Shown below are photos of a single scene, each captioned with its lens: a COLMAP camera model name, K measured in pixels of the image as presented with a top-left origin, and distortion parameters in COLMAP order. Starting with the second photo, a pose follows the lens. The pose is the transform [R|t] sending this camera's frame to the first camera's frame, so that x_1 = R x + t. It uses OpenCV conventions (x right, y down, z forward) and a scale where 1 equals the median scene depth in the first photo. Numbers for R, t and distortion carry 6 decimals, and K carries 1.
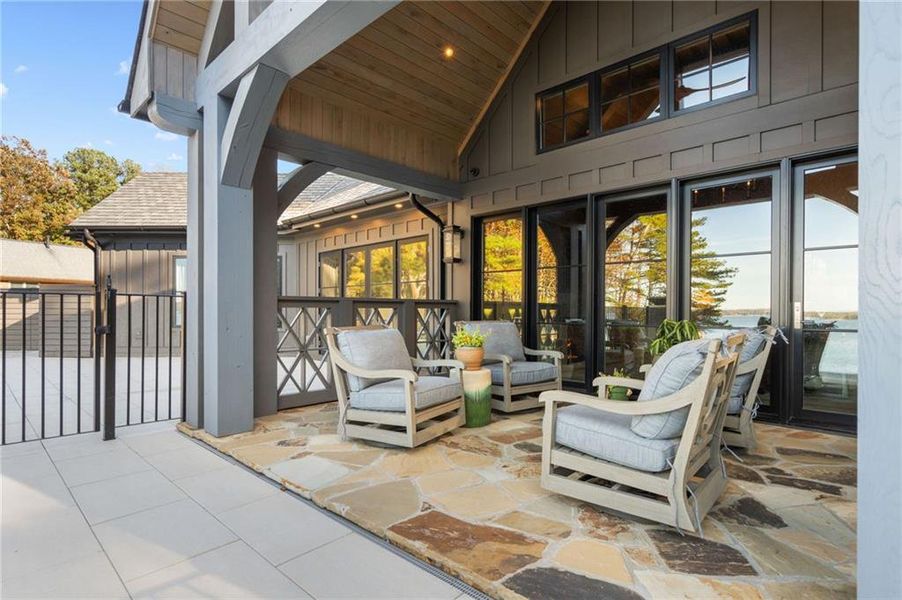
lens RADIAL K [[410.6, 0, 451.0], [0, 410.6, 300.0], [0, 0, 1]] dist [-0.003017, -0.000081]
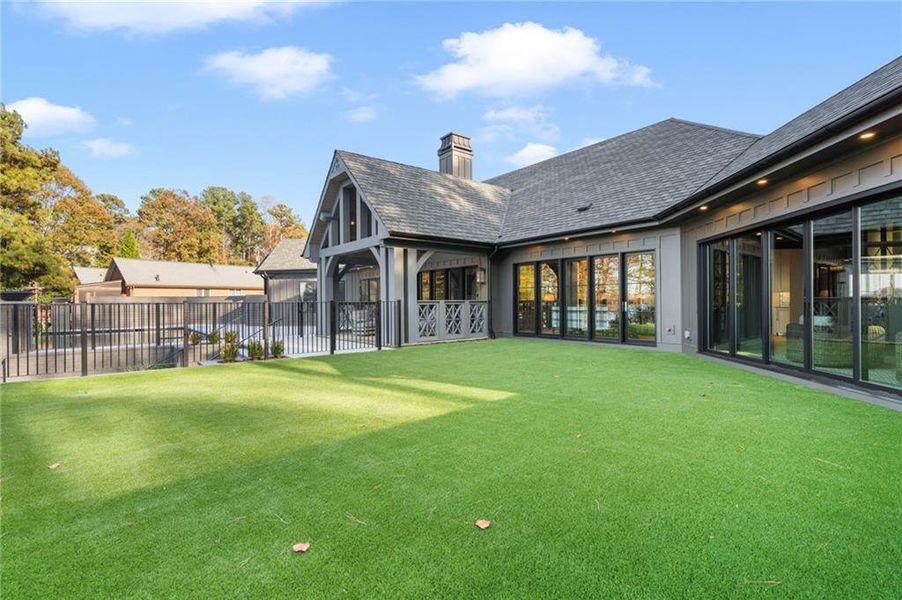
lens RADIAL K [[410.6, 0, 451.0], [0, 410.6, 300.0], [0, 0, 1]] dist [-0.003017, -0.000081]
pose [[0.986342, 0.000392, -0.164711, 0.147642], [0.001052, 0.999962, 0.008678, -0.007882], [0.164708, -0.008733, 0.986304, -0.310331]]
